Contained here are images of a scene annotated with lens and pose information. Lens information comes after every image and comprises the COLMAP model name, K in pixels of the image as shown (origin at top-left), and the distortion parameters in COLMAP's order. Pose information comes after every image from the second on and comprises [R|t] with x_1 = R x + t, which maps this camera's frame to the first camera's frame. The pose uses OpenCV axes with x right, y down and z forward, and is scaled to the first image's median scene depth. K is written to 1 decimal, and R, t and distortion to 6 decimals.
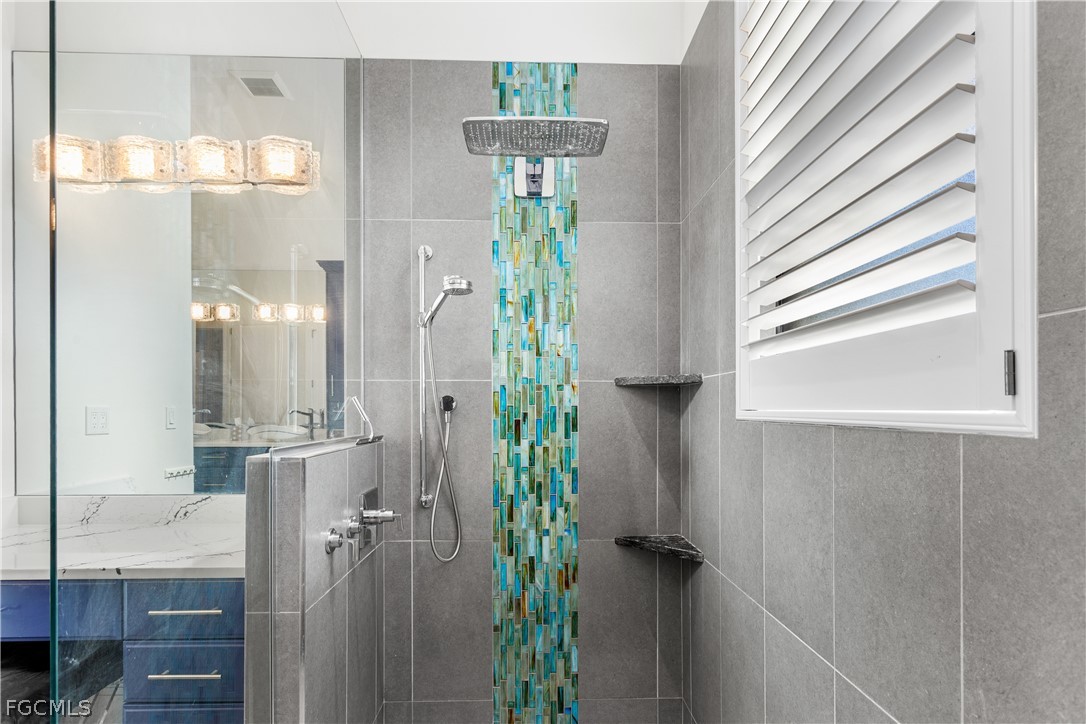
lens RADIAL K [[535.1, 0, 544.9], [0, 535.1, 407.6], [0, 0, 1]] dist [-0.000871, 0.000033]
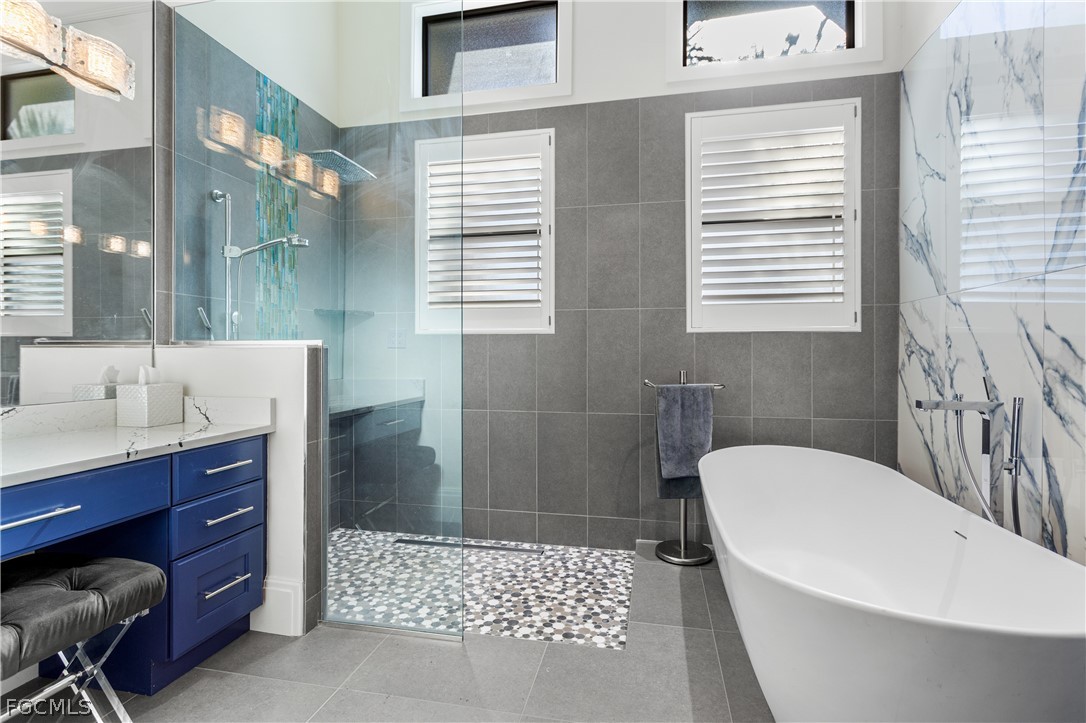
lens RADIAL K [[520.4, 0, 544.5], [0, 520.4, 351.3], [0, 0, 1]] dist [0.000311, 0.000511]
pose [[0.239577, 0.000687, 0.970877, -1.239979], [-0.004059, 0.999992, 0.000294, 0.070348], [-0.970869, -0.004011, 0.239578, -0.036180]]
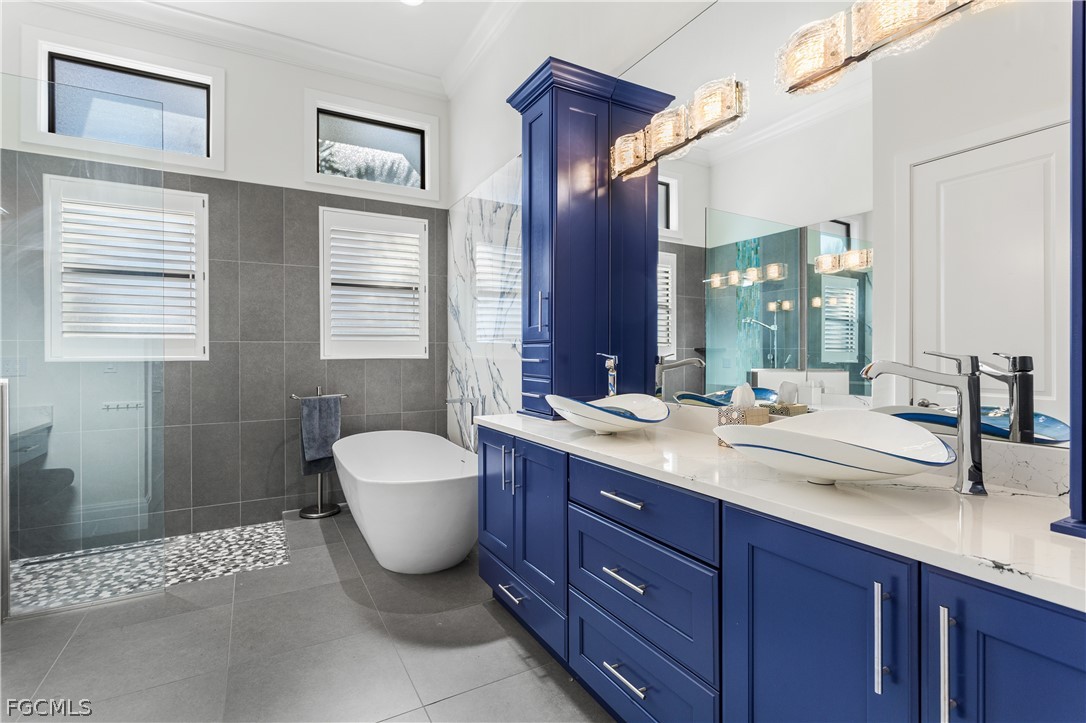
lens RADIAL K [[520.4, 0, 544.5], [0, 520.4, 351.3], [0, 0, 1]] dist [0.000311, 0.000511]
pose [[-0.461474, 0.004355, 0.887143, -2.010556], [0.000836, 0.999990, -0.004474, -0.007073], [-0.887154, -0.001323, -0.461473, 0.095136]]
